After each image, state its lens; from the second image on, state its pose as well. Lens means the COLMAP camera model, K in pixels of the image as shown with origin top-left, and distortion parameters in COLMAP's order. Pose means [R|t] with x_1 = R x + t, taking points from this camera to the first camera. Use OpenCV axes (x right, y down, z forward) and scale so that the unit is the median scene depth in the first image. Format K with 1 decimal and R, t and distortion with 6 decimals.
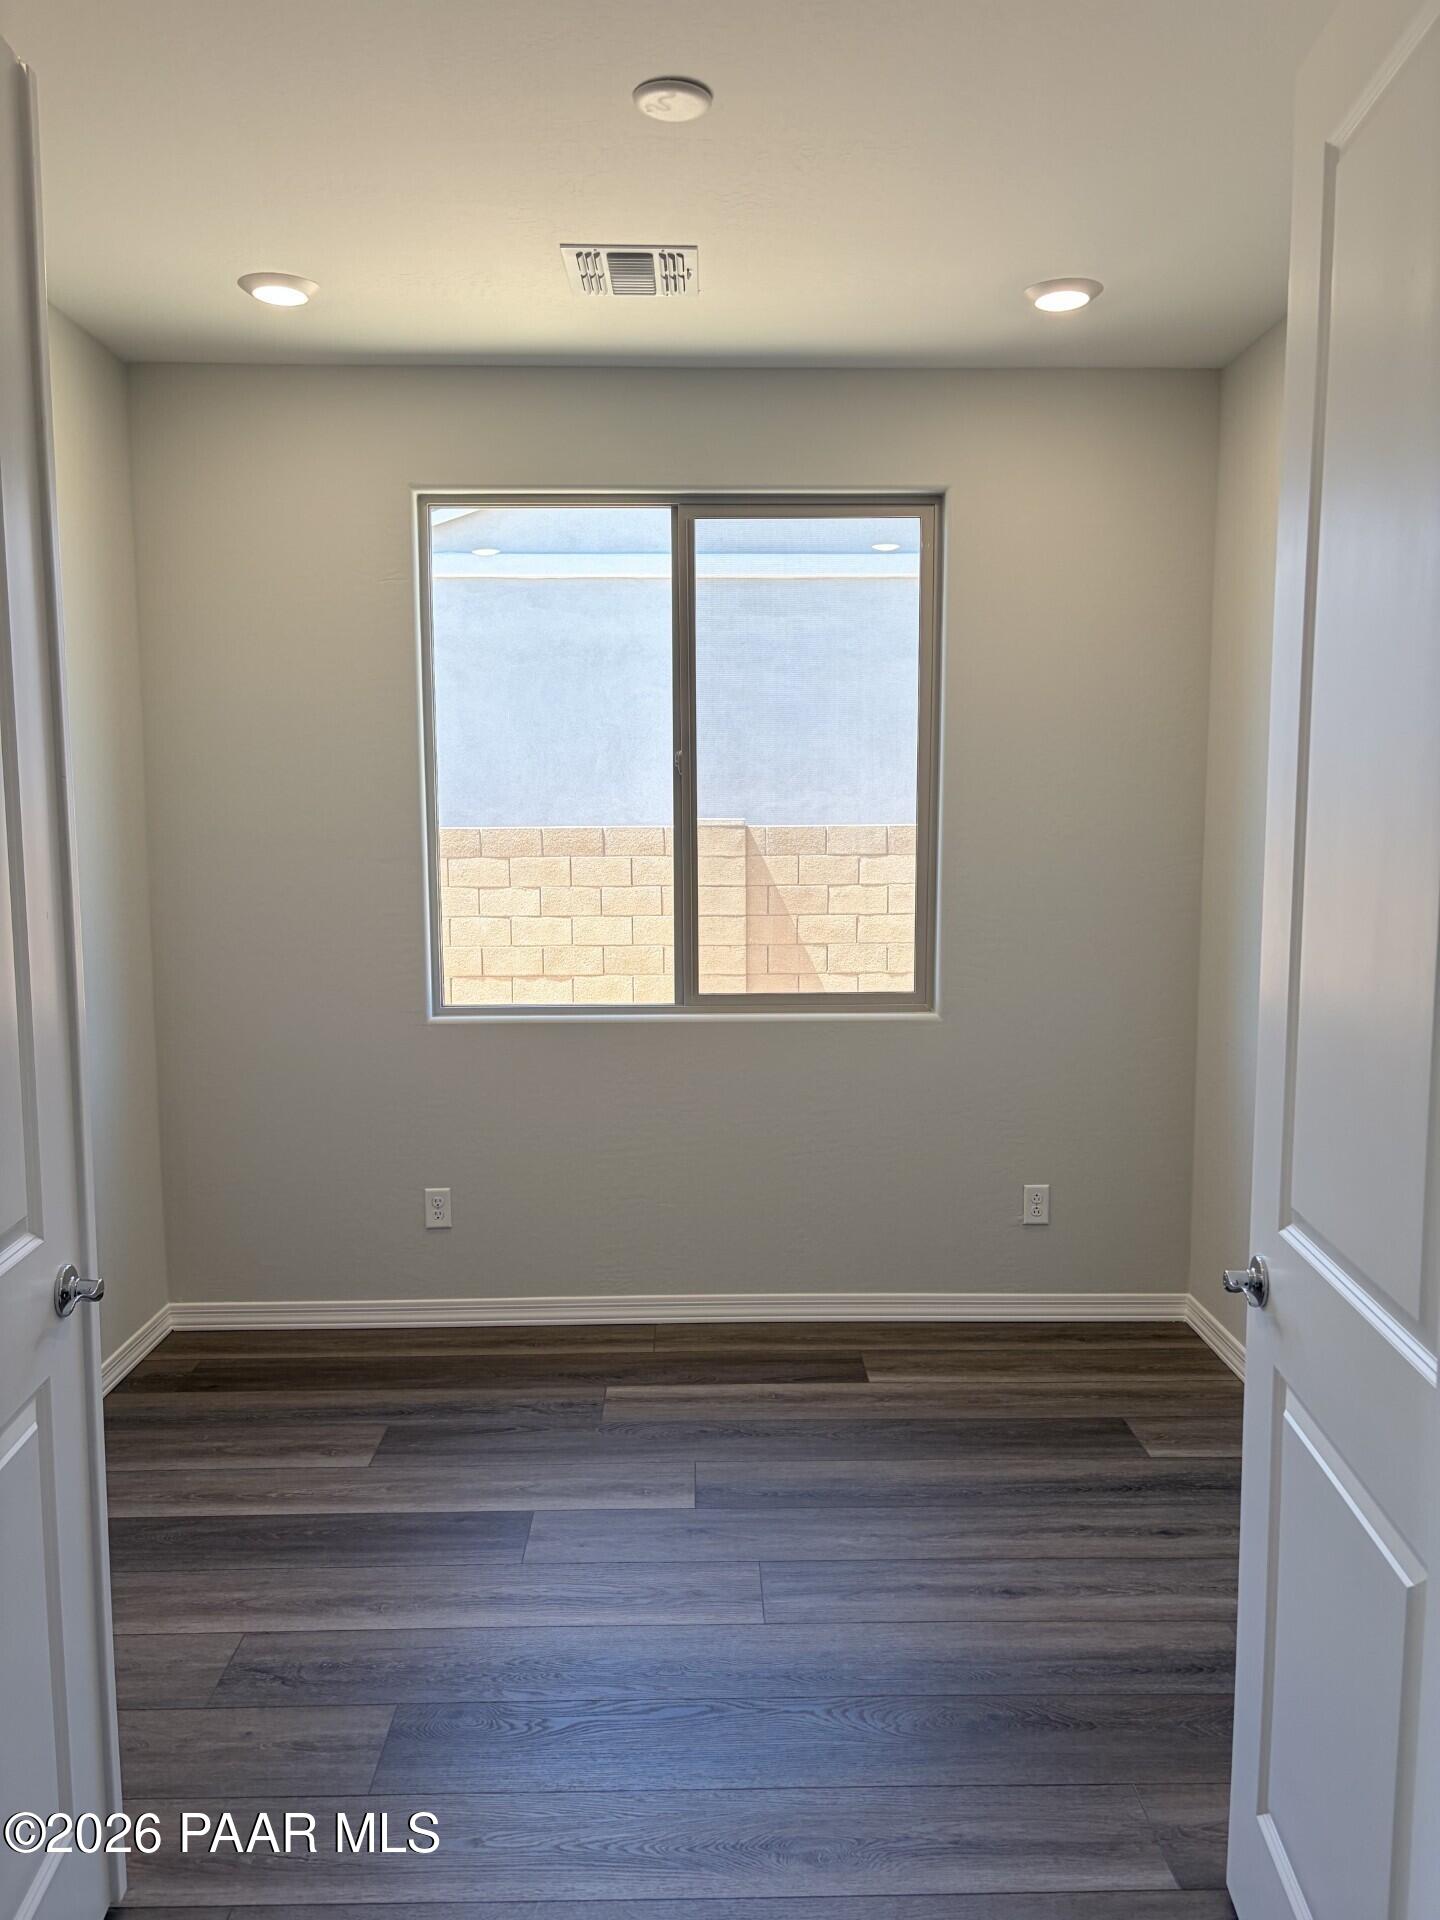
lens RADIAL K [[1448.1, 0, 718.8], [0, 1448.1, 964.0], [0, 0, 1]] dist [0.024682, 0.014060]
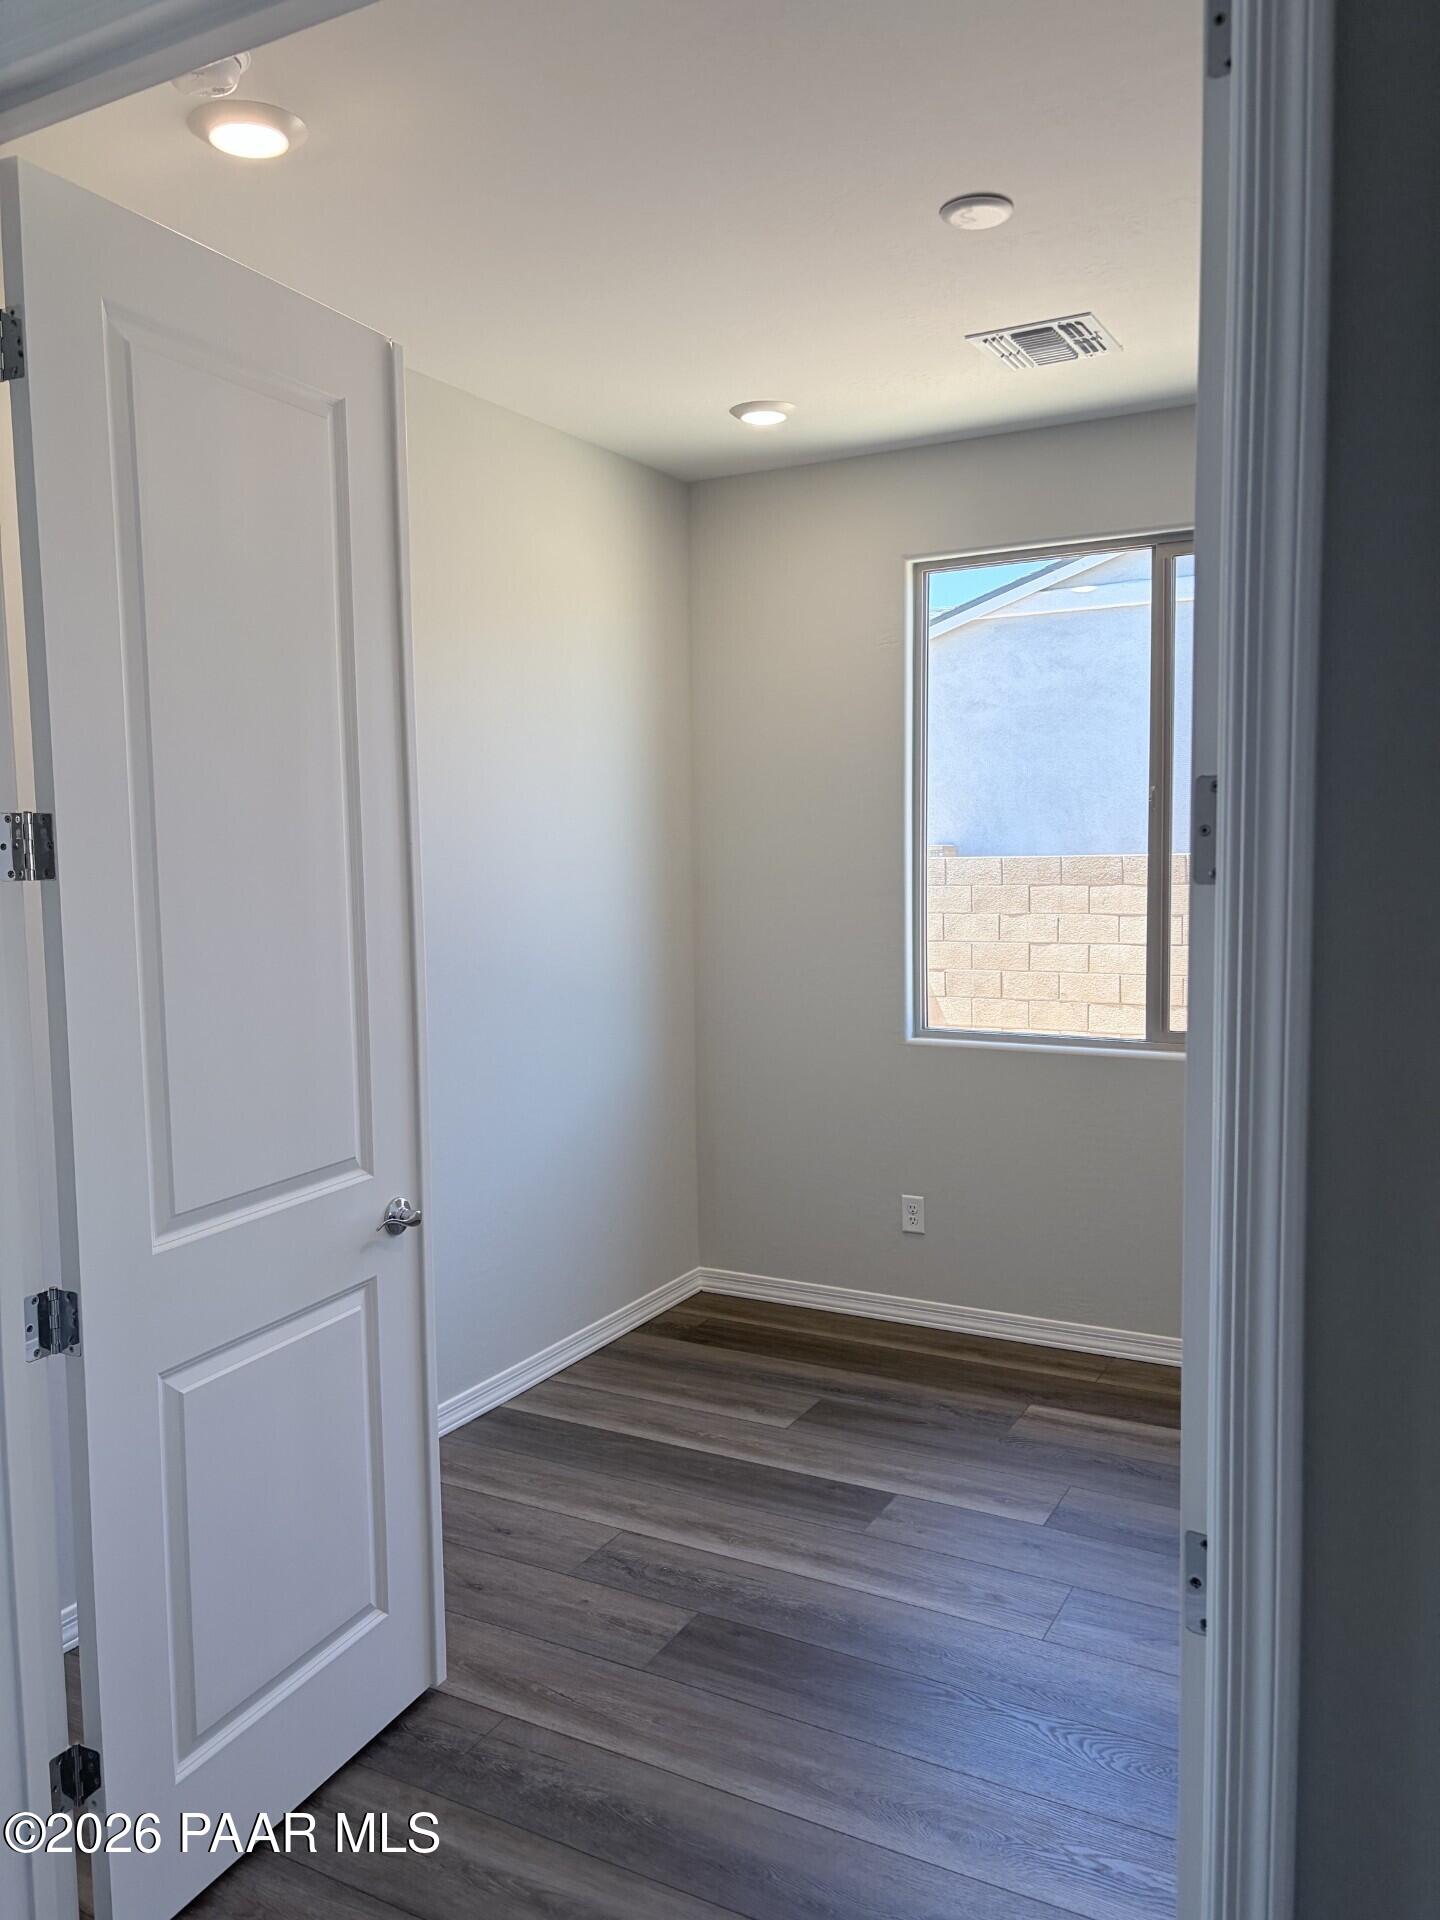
lens RADIAL K [[1448.1, 0, 715.3], [0, 1448.1, 954.3], [0, 0, 1]] dist [0.024682, 0.014060]
pose [[0.865138, 0.029308, -0.500676, 0.266830], [-0.040017, 0.999142, -0.010661, -0.010765], [0.499934, 0.029259, 0.865569, -0.022767]]
